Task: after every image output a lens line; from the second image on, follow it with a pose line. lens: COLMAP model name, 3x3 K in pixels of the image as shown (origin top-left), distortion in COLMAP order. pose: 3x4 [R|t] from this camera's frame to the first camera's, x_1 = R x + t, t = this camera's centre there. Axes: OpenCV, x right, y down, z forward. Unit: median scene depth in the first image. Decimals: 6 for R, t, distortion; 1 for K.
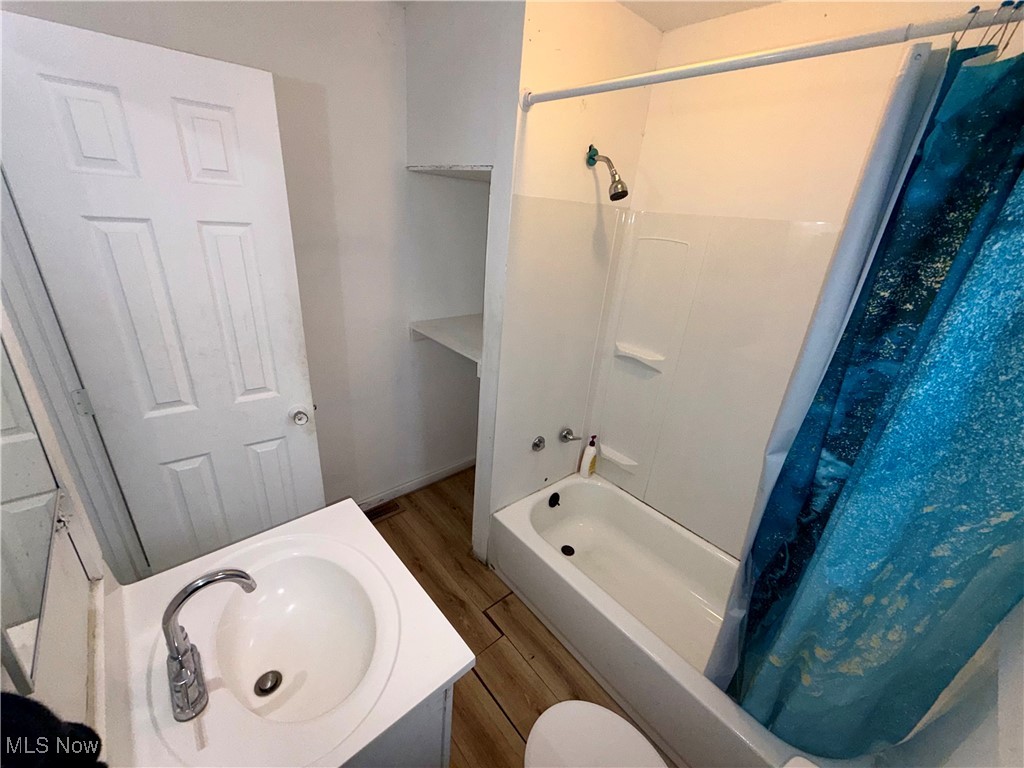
lens RADIAL K [[407.9, 0, 509.8], [0, 407.9, 380.6], [0, 0, 1]] dist [-0.000109, -0.000119]
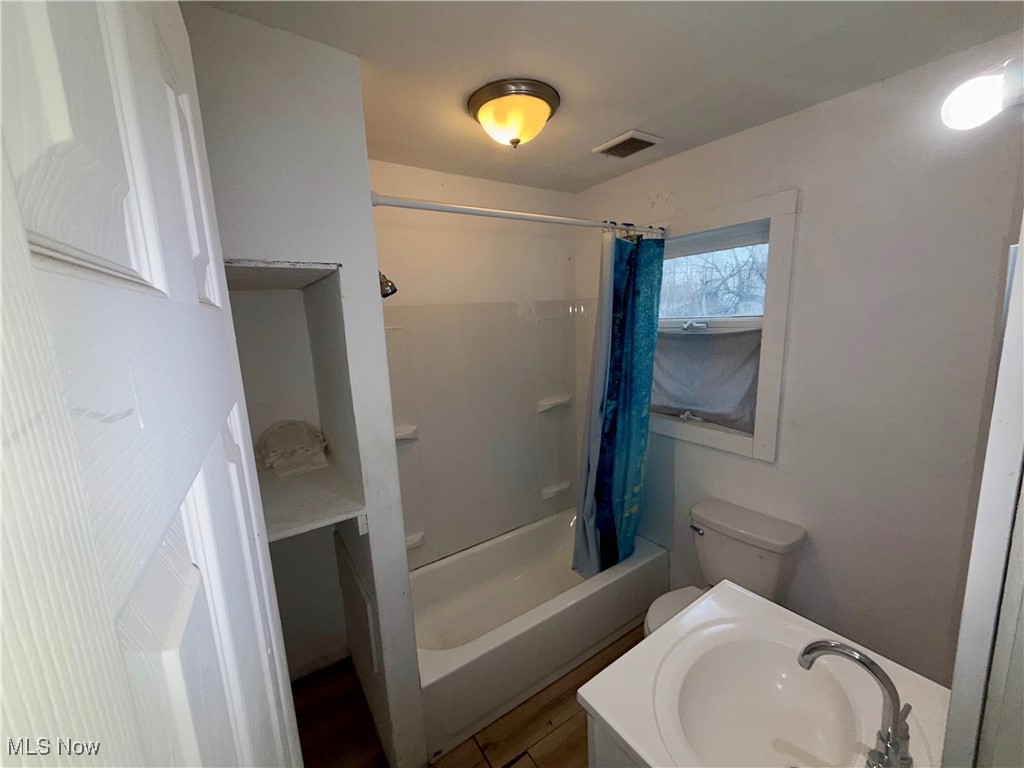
lens RADIAL K [[407.9, 0, 511.9], [0, 407.9, 381.6], [0, 0, 1]] dist [-0.000109, -0.000119]
pose [[0.134063, -0.256542, 0.957190, -0.672708], [0.438750, 0.881446, 0.174790, -0.262998], [-0.888552, 0.396535, 0.230727, 0.507055]]
